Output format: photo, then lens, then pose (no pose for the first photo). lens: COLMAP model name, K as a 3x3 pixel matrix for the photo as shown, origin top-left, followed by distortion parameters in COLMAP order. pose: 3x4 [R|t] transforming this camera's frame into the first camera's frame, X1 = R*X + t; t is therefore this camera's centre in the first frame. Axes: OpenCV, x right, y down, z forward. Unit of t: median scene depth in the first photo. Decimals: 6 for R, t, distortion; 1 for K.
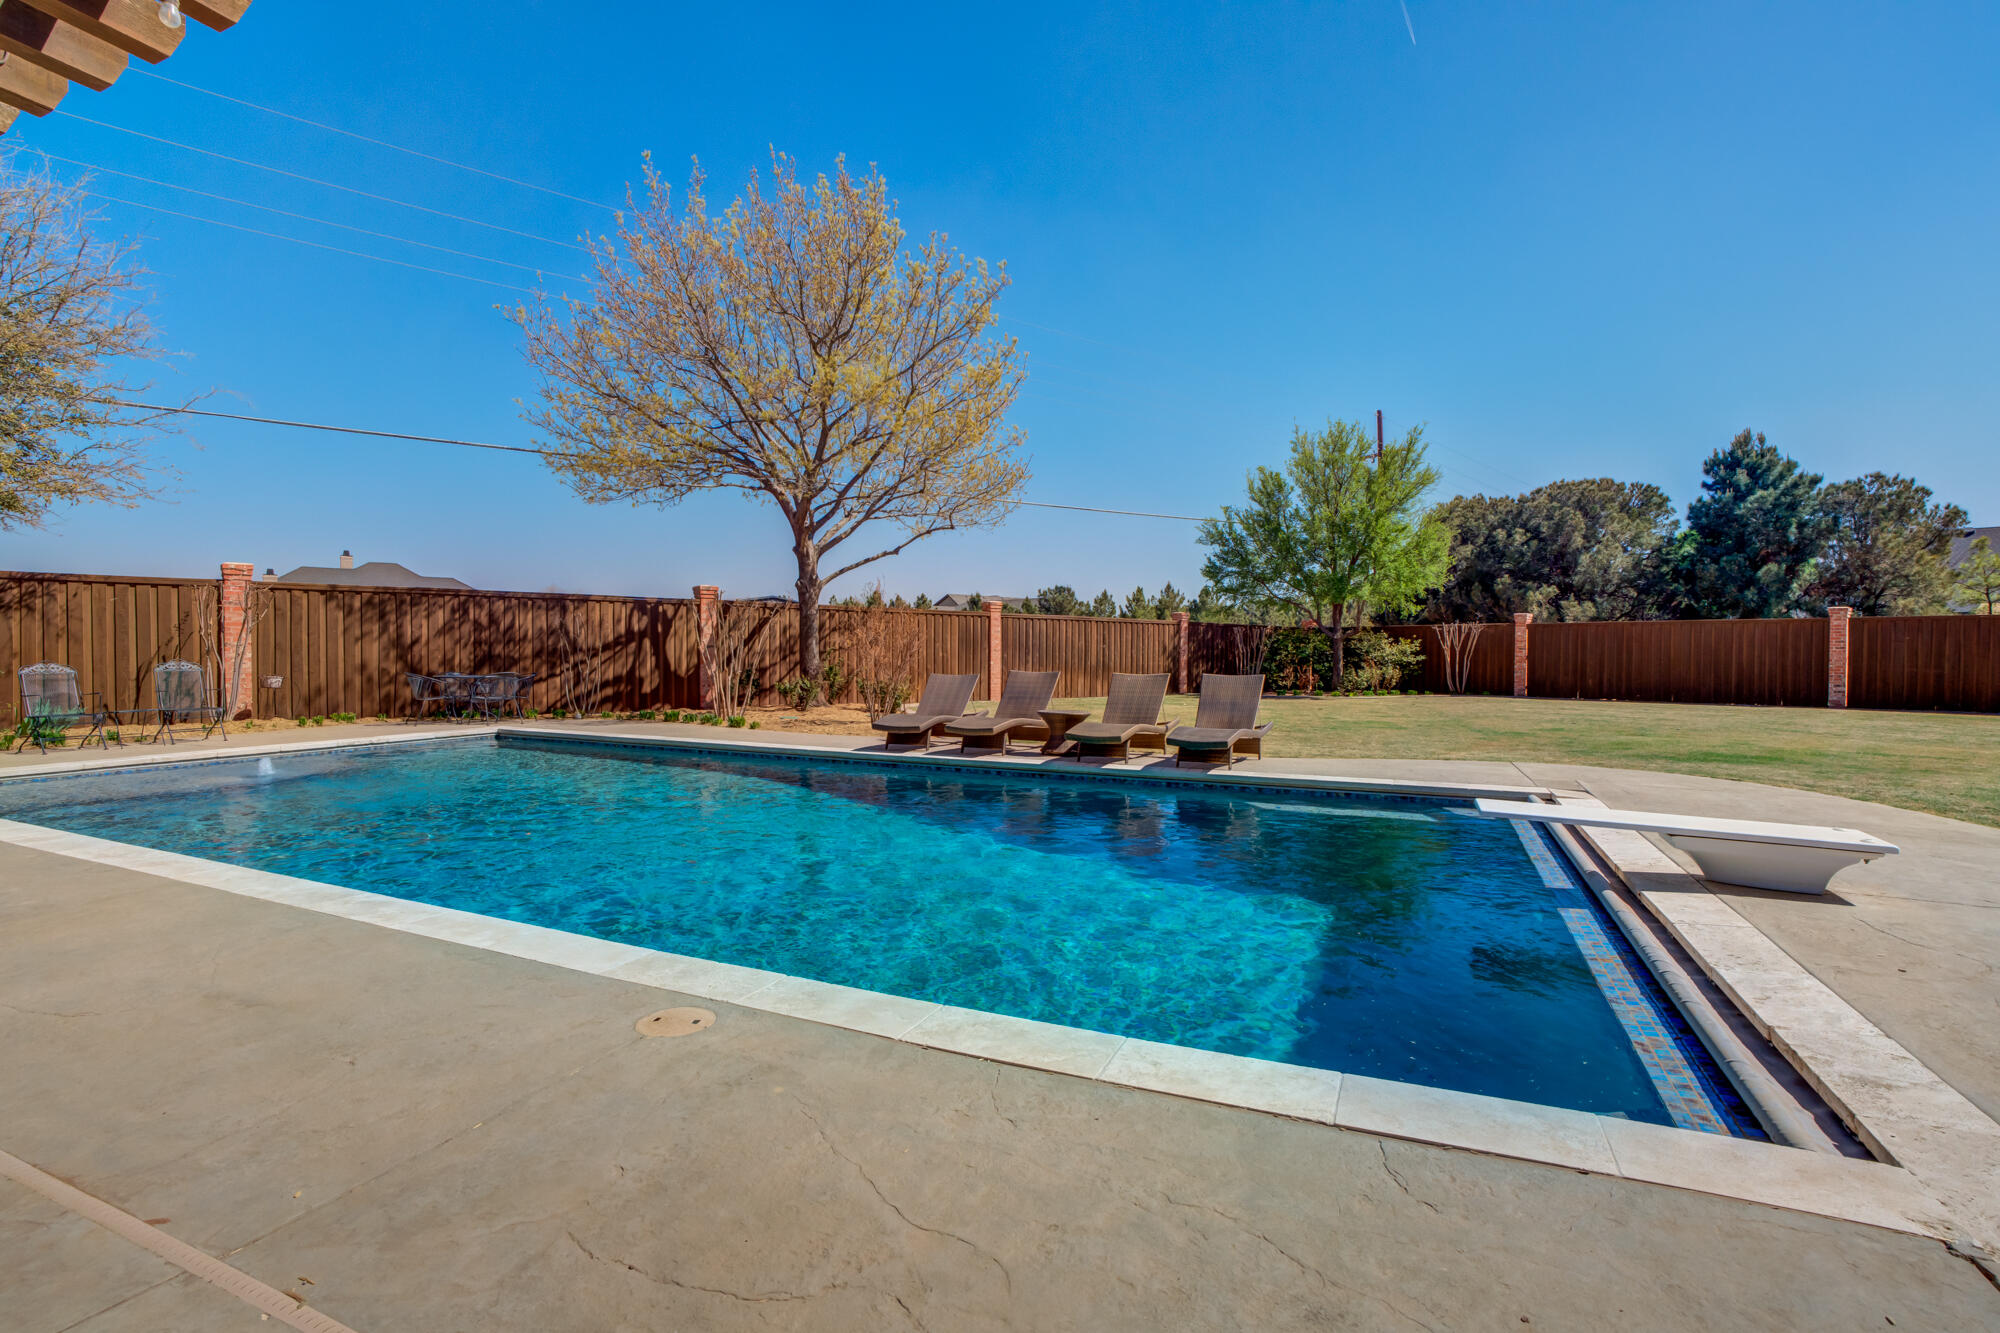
lens RADIAL K [[933.1, 0, 994.8], [0, 933.1, 664.4], [0, 0, 1]] dist [-0.050651, 0.017626]
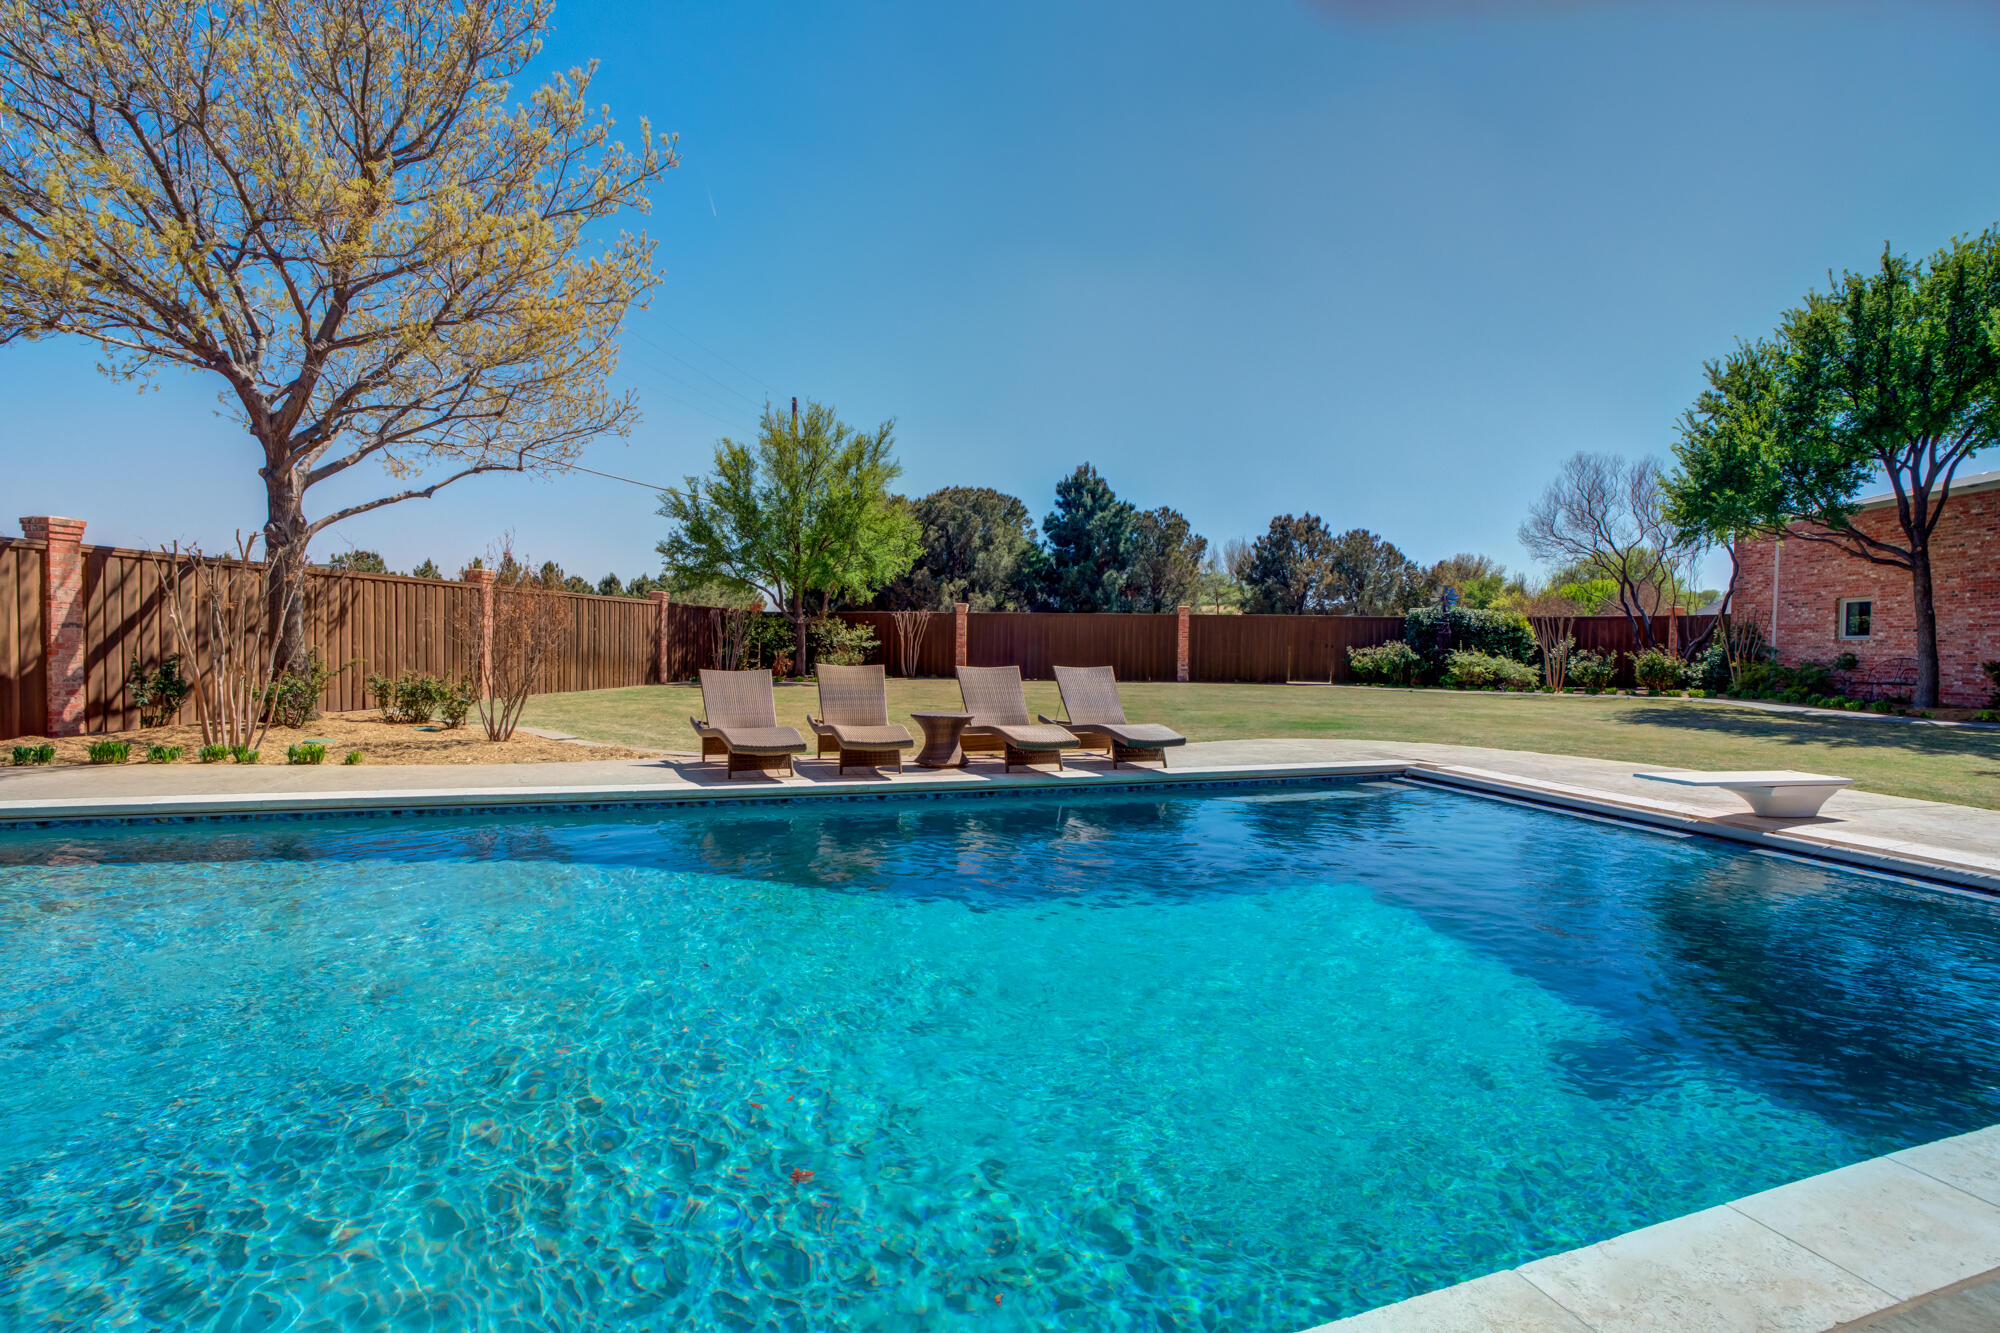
lens RADIAL K [[933.1, 0, 987.0], [0, 933.1, 682.2], [0, 0, 1]] dist [-0.050651, 0.017626]
pose [[0.754063, -0.024586, 0.656342, -0.140015], [-0.001196, 0.999246, 0.038805, -0.003708], [-0.656801, -0.030047, 0.753465, 0.116487]]
